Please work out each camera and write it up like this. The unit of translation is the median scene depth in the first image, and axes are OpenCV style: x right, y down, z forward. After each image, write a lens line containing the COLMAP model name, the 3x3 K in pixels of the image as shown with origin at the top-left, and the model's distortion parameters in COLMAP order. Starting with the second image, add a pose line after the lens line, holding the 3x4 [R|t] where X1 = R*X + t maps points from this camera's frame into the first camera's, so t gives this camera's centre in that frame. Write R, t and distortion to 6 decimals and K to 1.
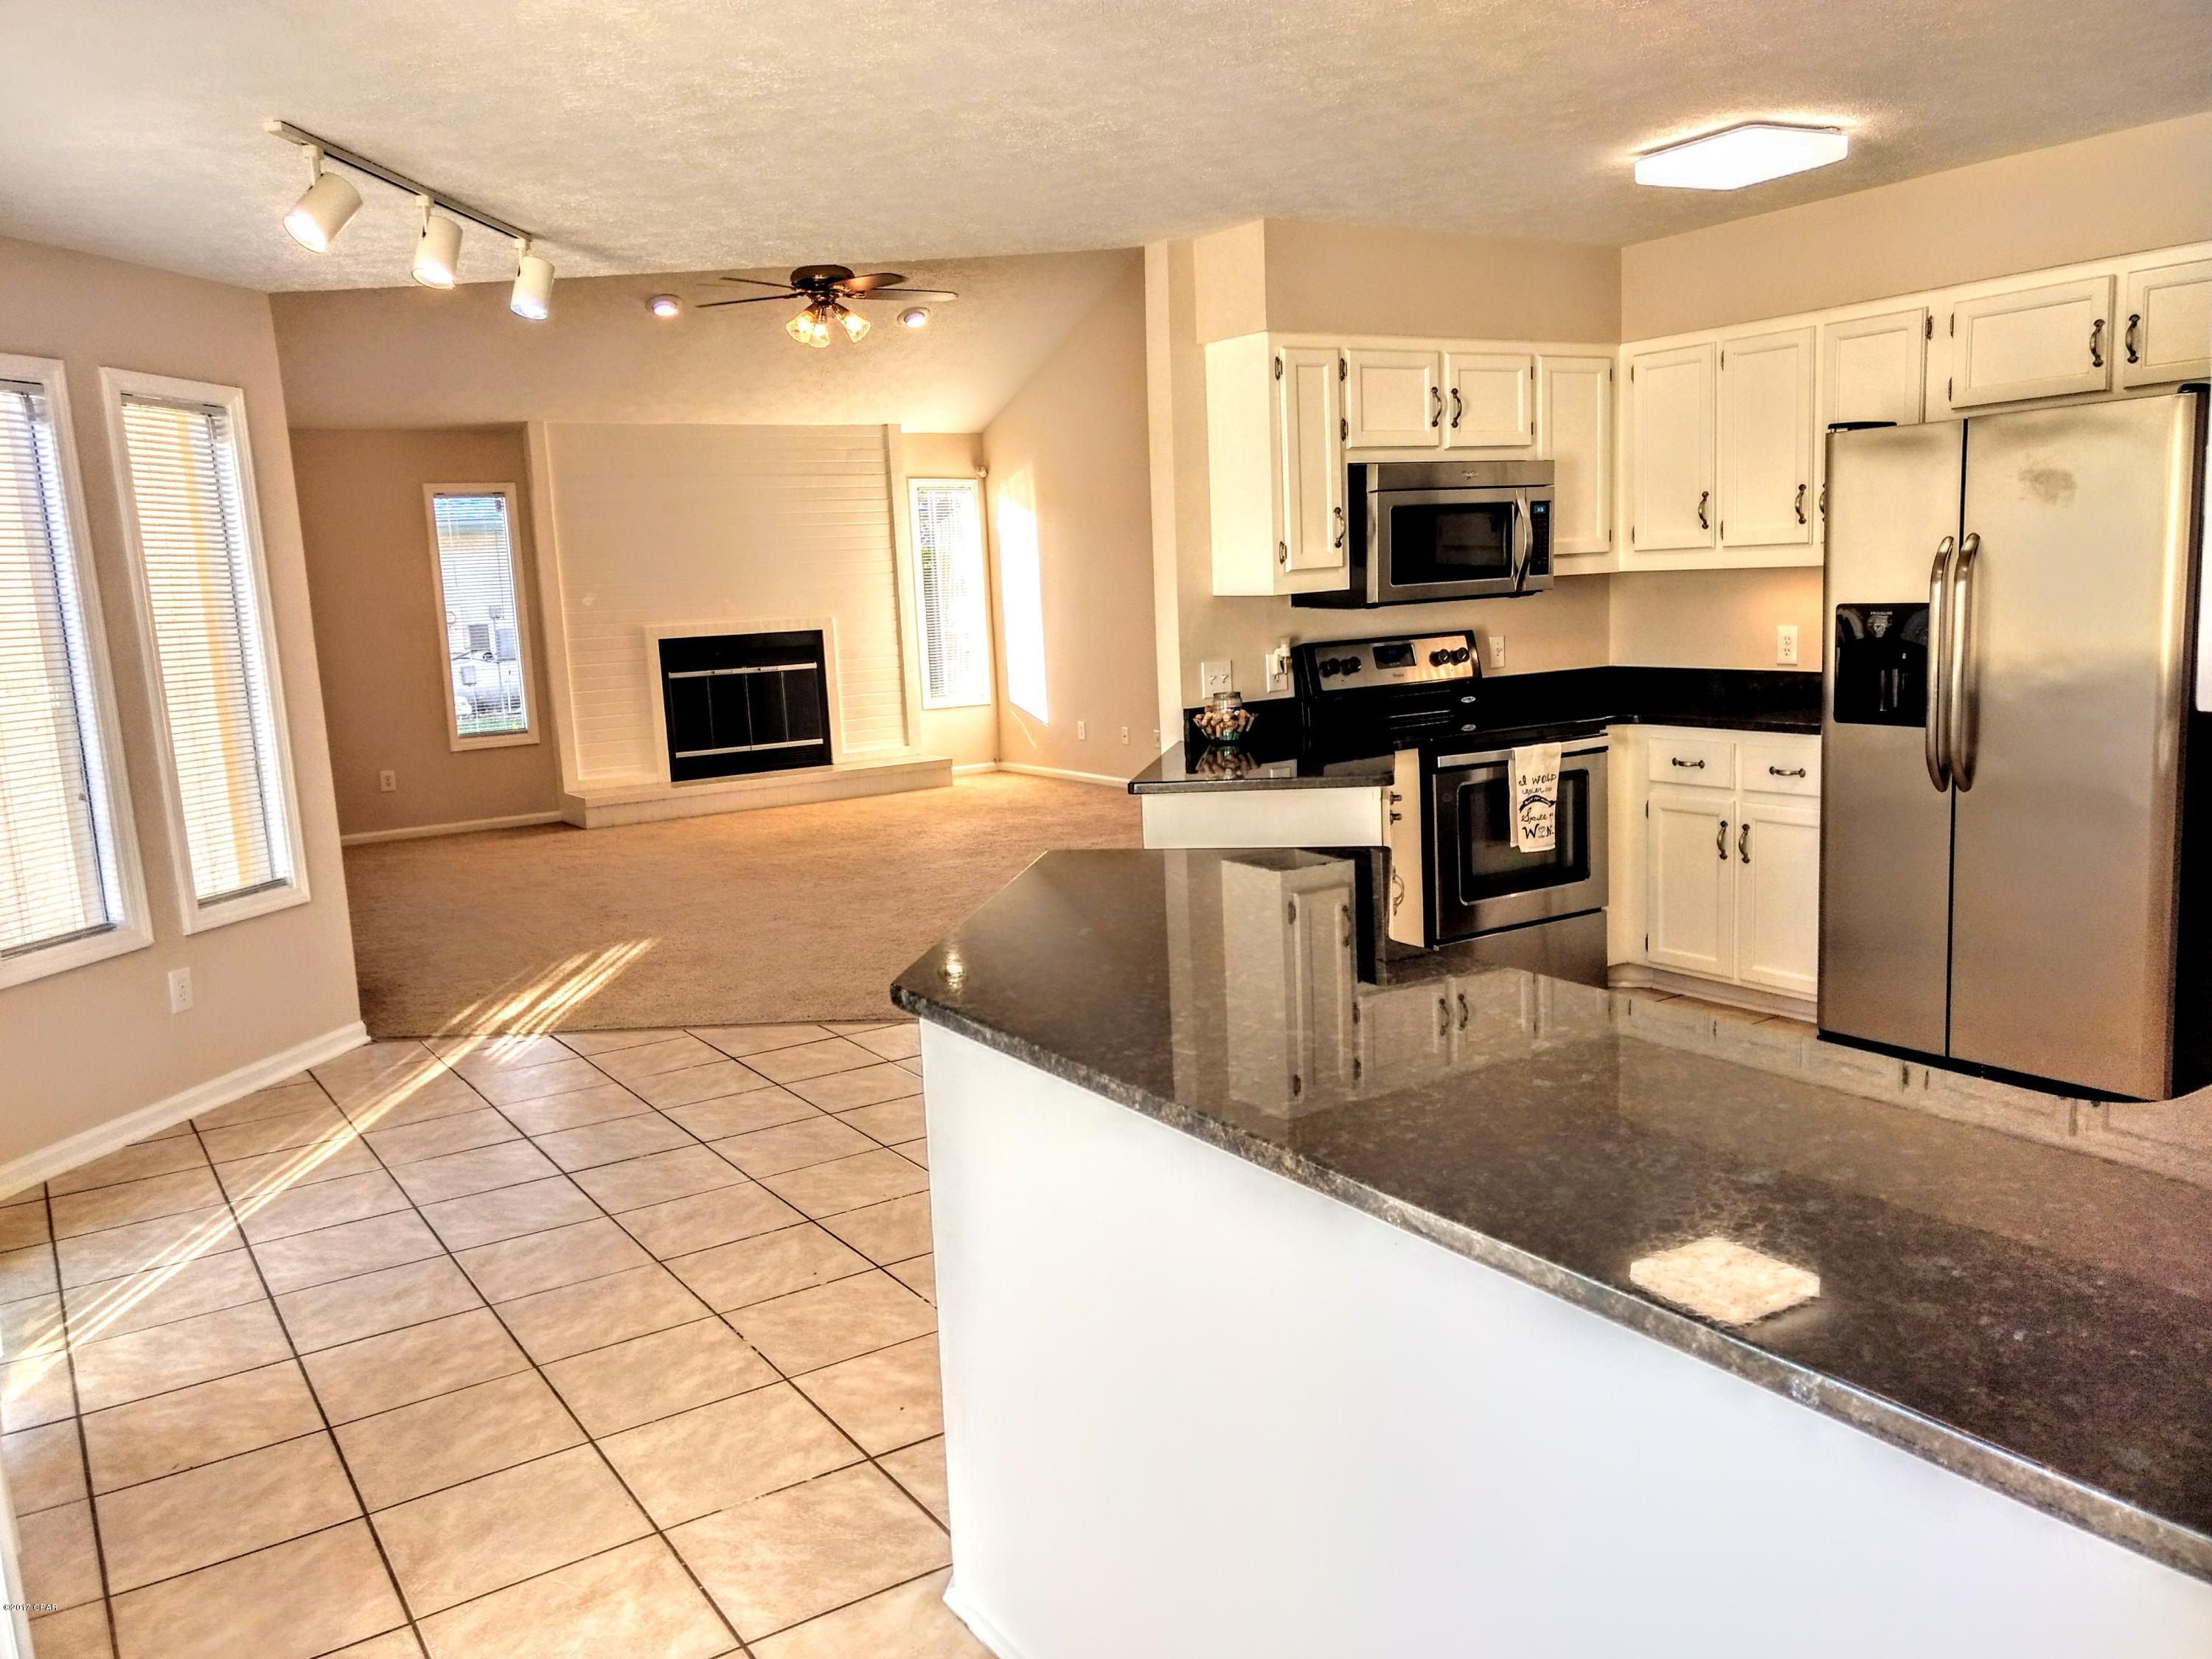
lens RADIAL K [[1741.9, 0, 1114.1], [0, 1741.9, 834.9], [0, 0, 1]] dist [0.046457, -0.010318]
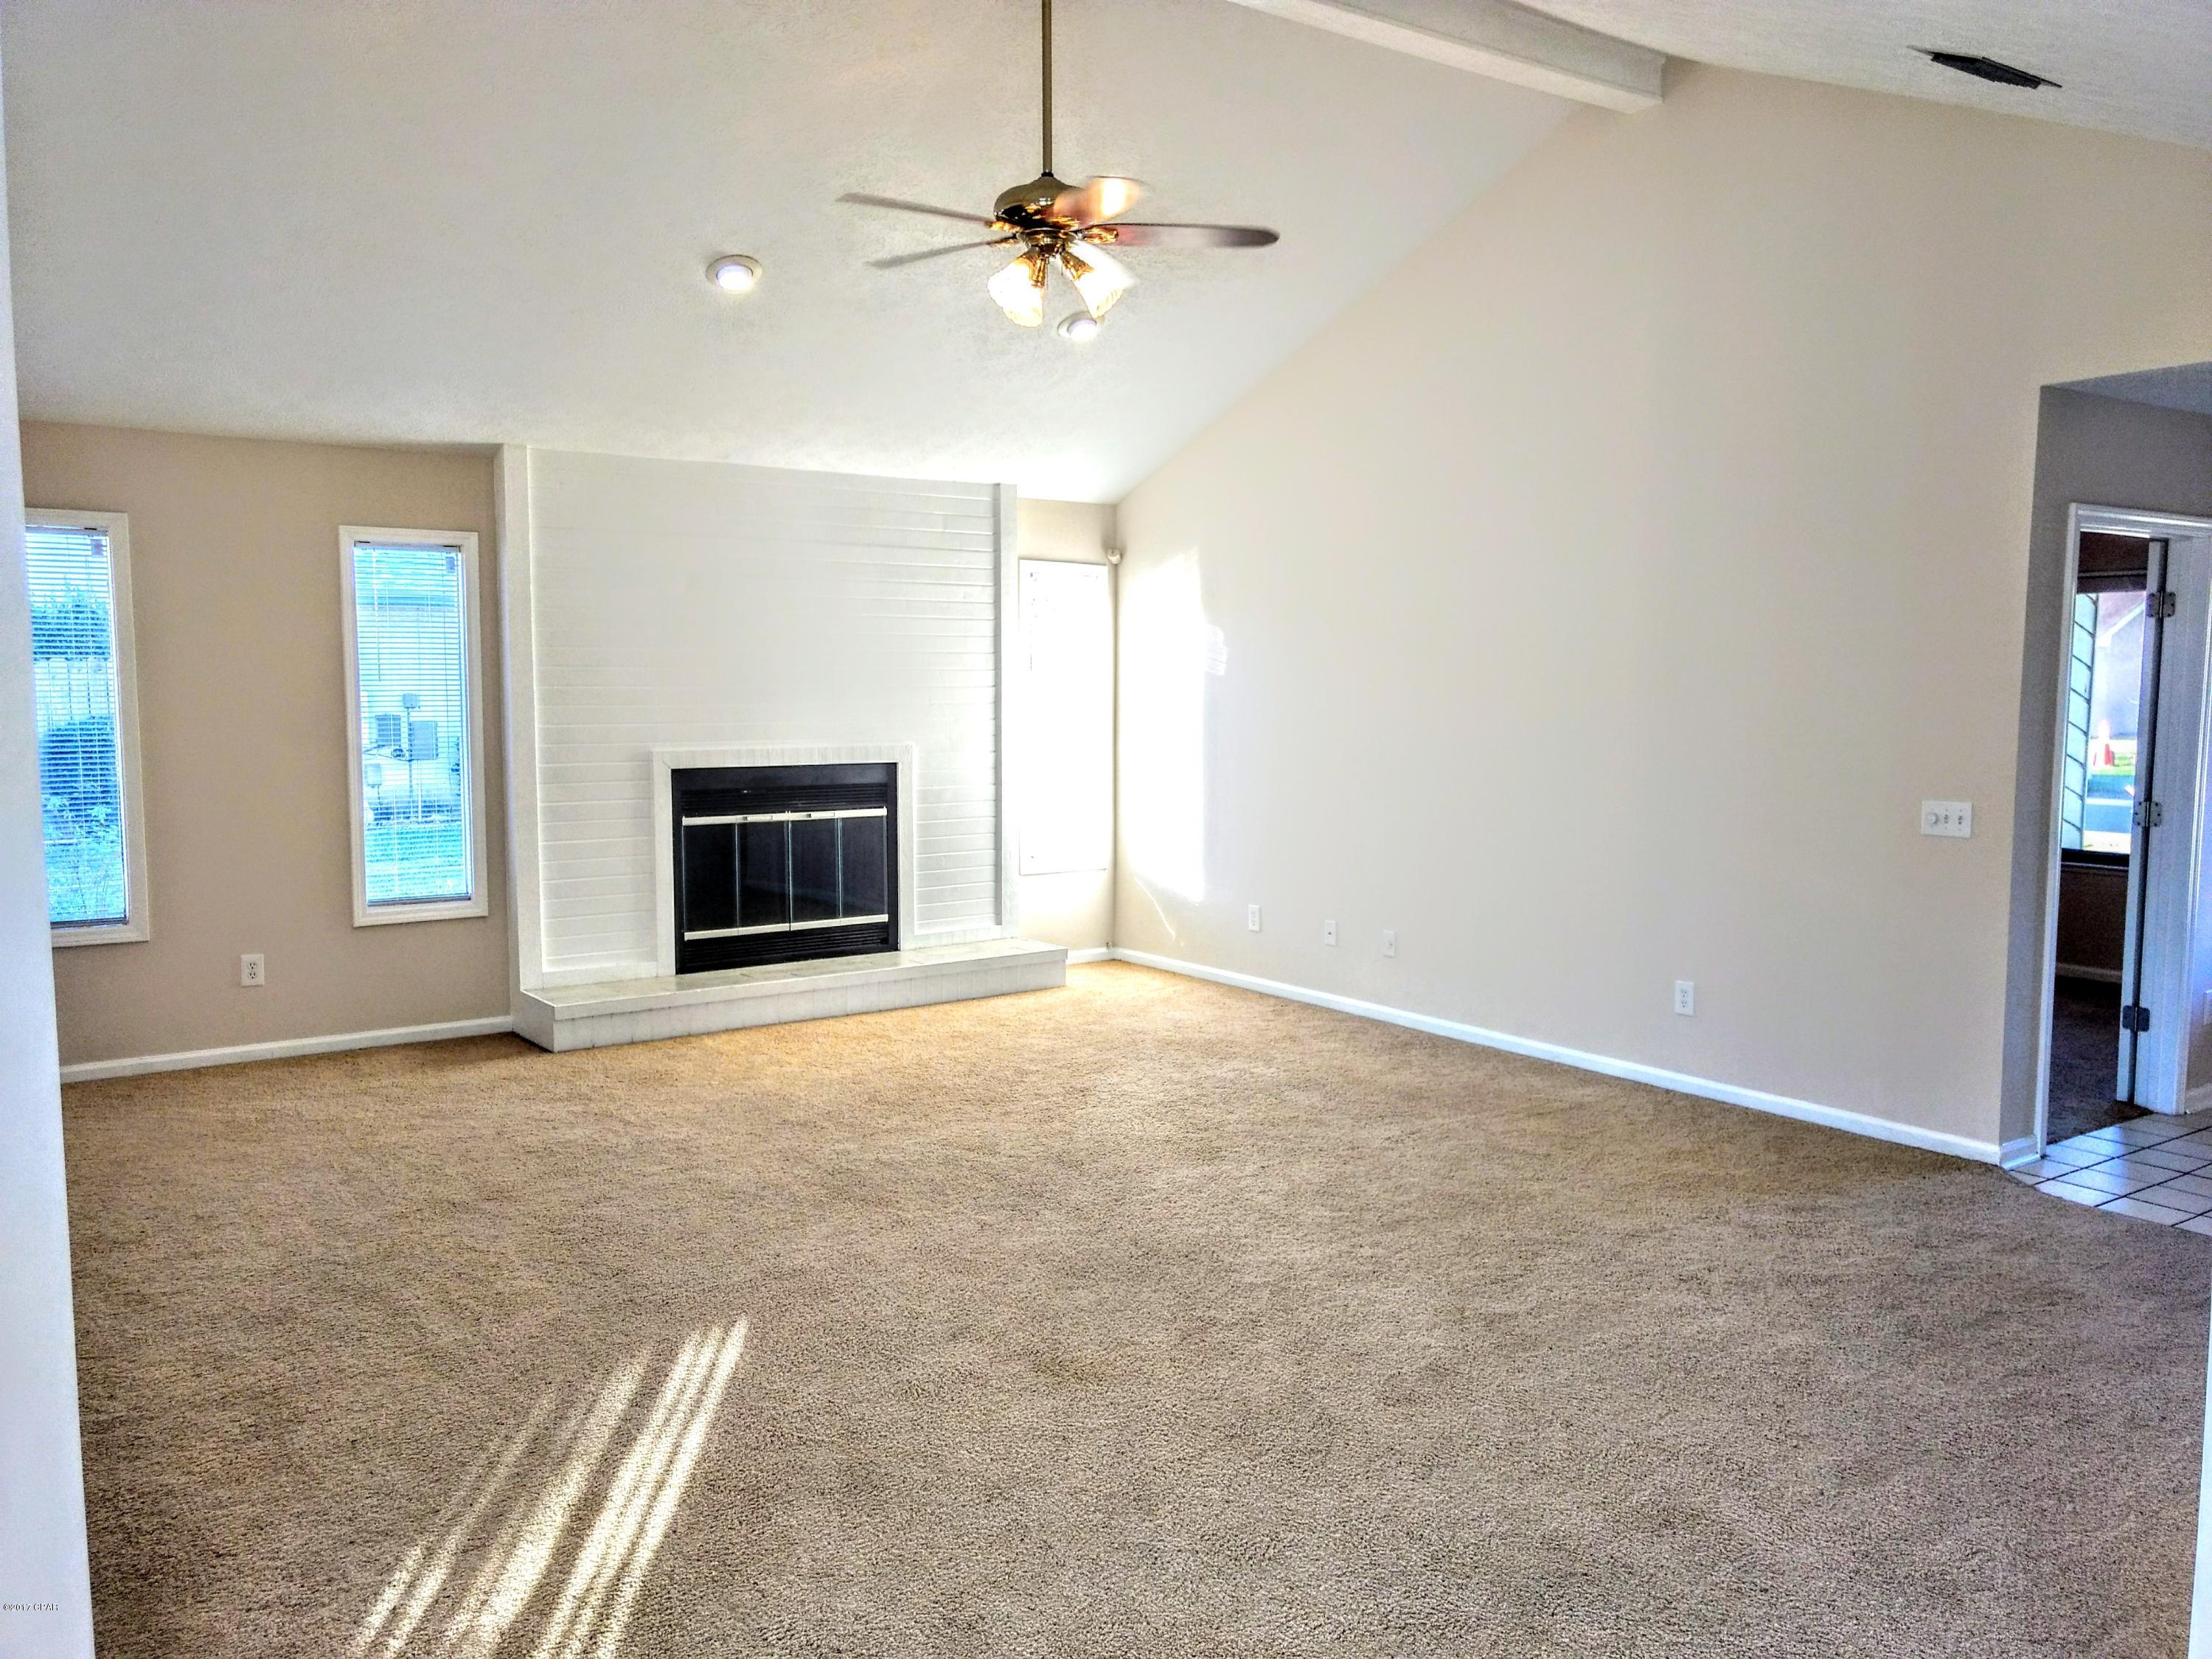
lens RADIAL K [[1741.9, 0, 1110.7], [0, 1741.9, 833.9], [0, 0, 1]] dist [0.046457, -0.010318]
pose [[0.997662, 0.044116, 0.052192, -0.118348], [-0.040789, 0.997168, -0.063180, -0.048082], [-0.054831, 0.060903, 0.996637, 0.294635]]
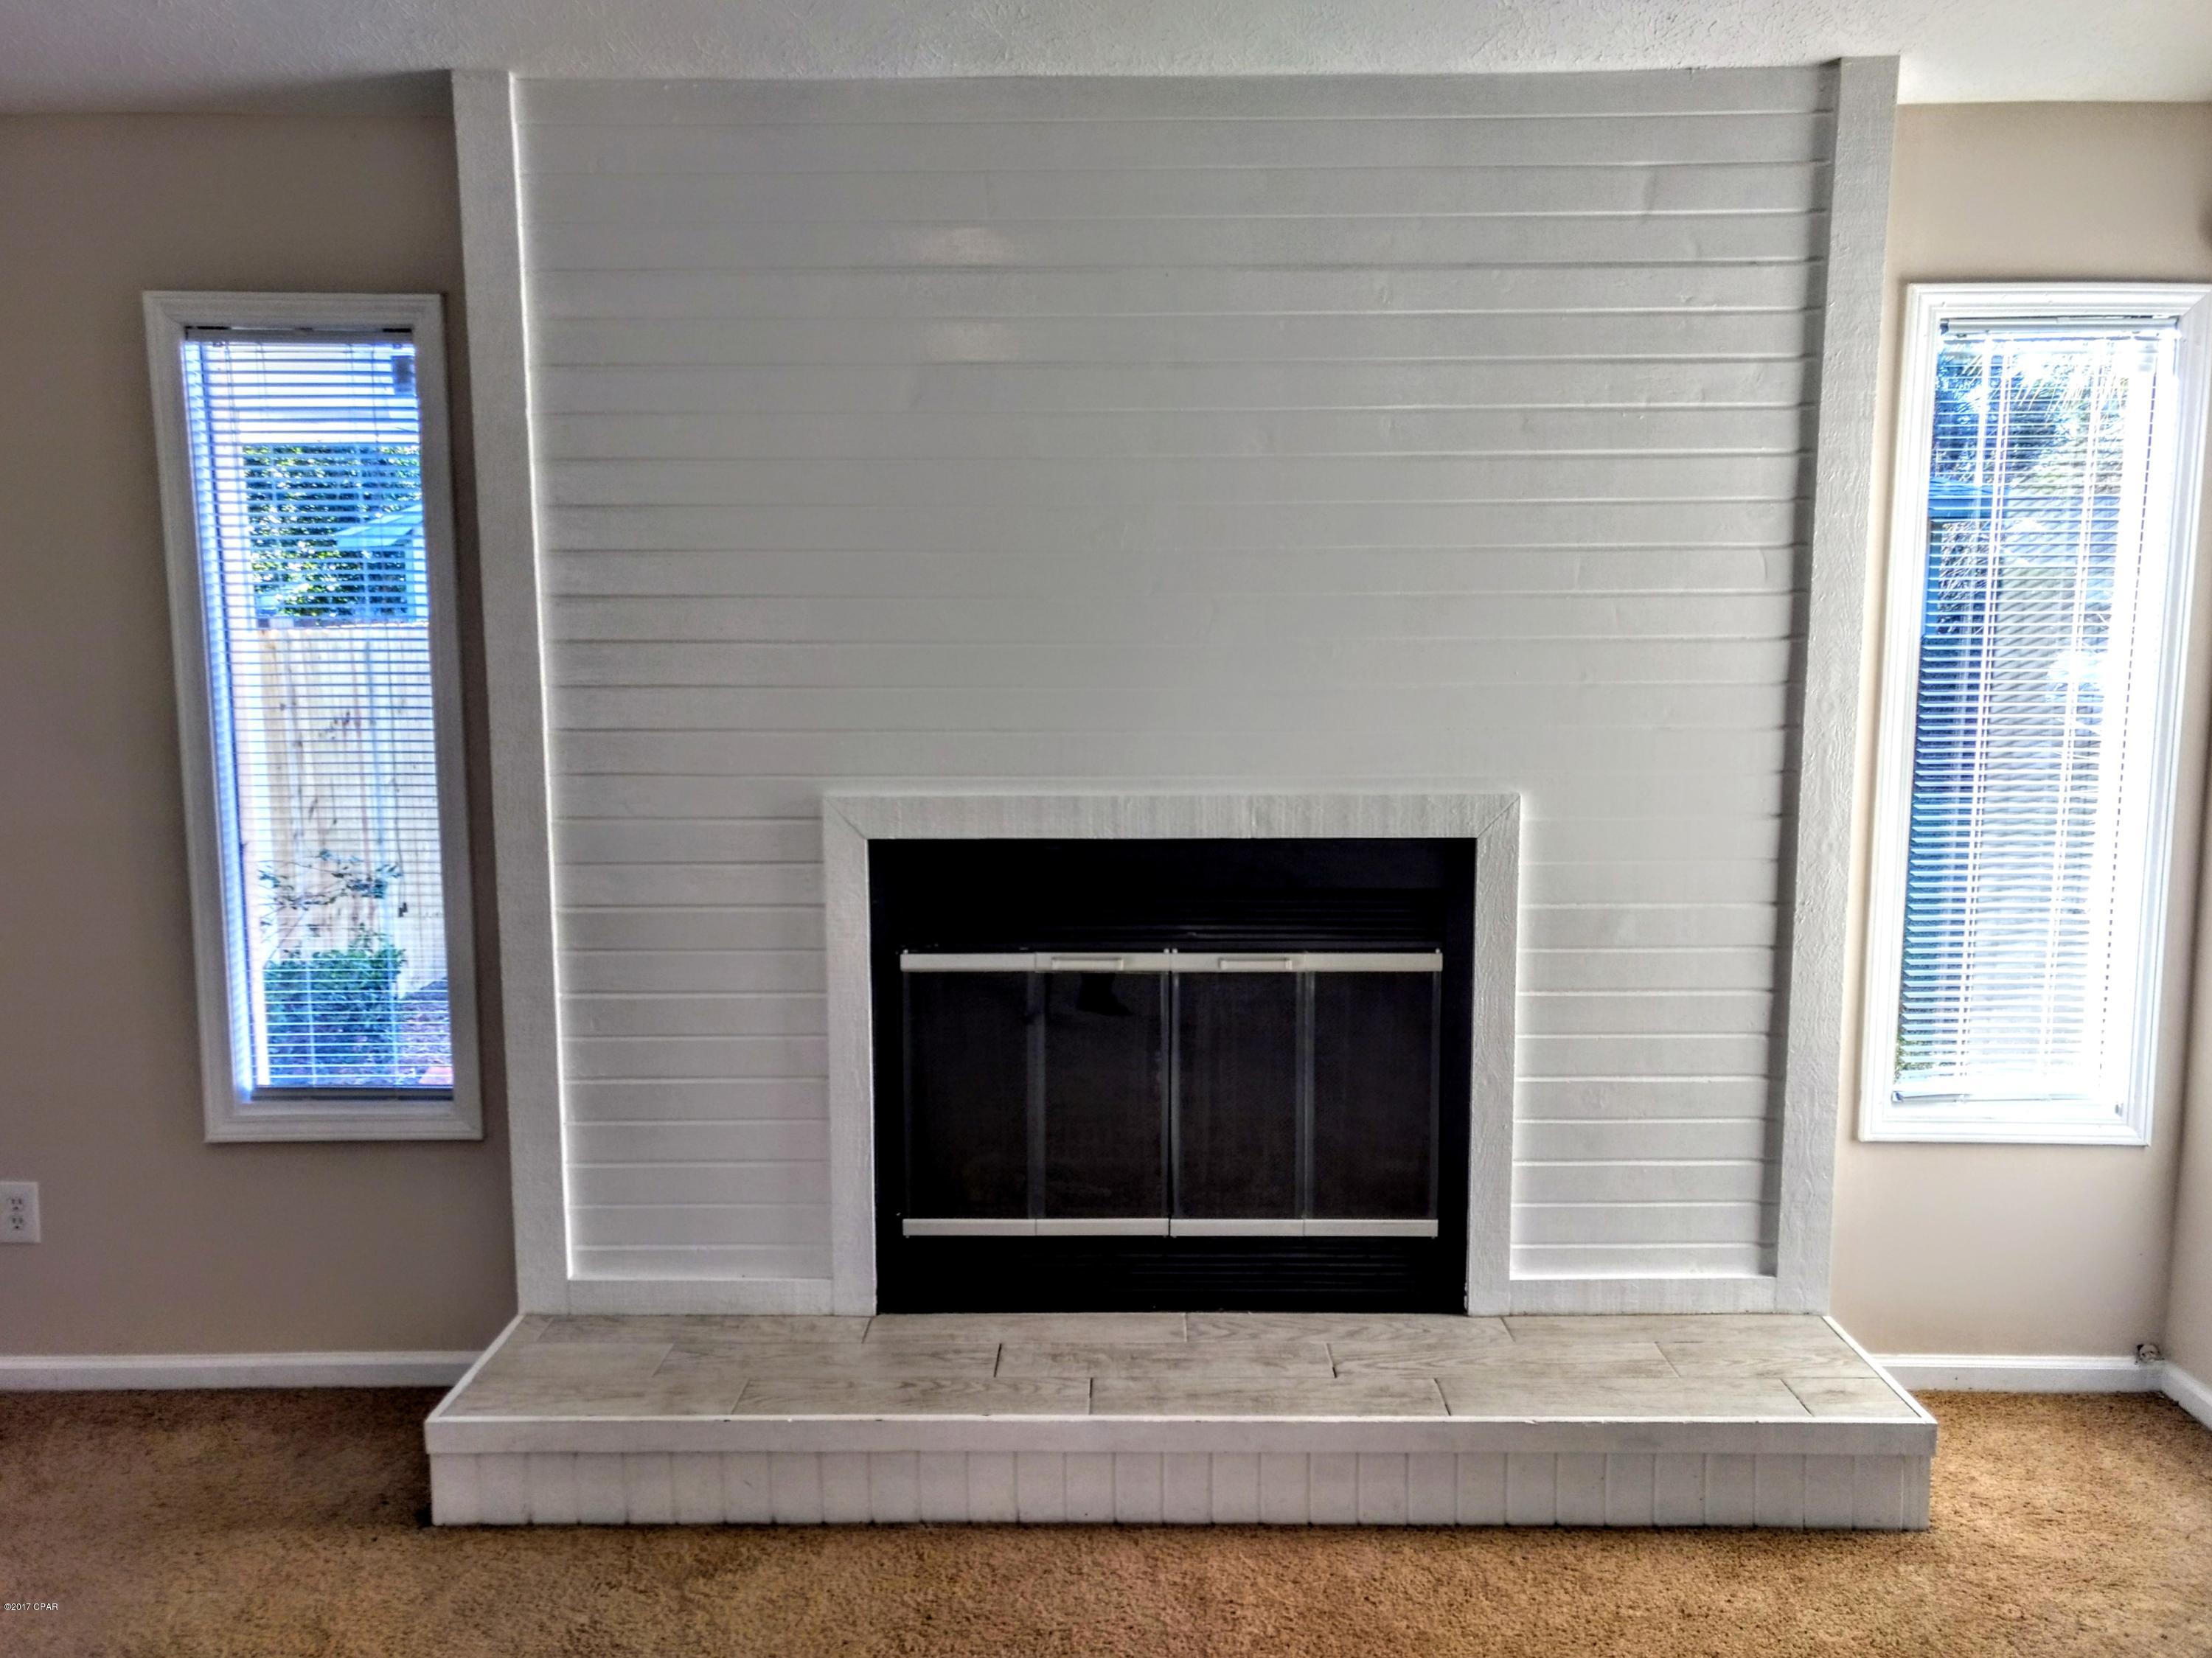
lens RADIAL K [[1741.8, 0, 1108.4], [0, 1741.8, 842.6], [0, 0, 1]] dist [0.046457, -0.010318]
pose [[0.830795, 0.113684, -0.544844, -0.066591], [-0.119051, 0.992559, 0.025569, -0.119280], [0.543697, 0.043621, 0.838147, 0.752413]]
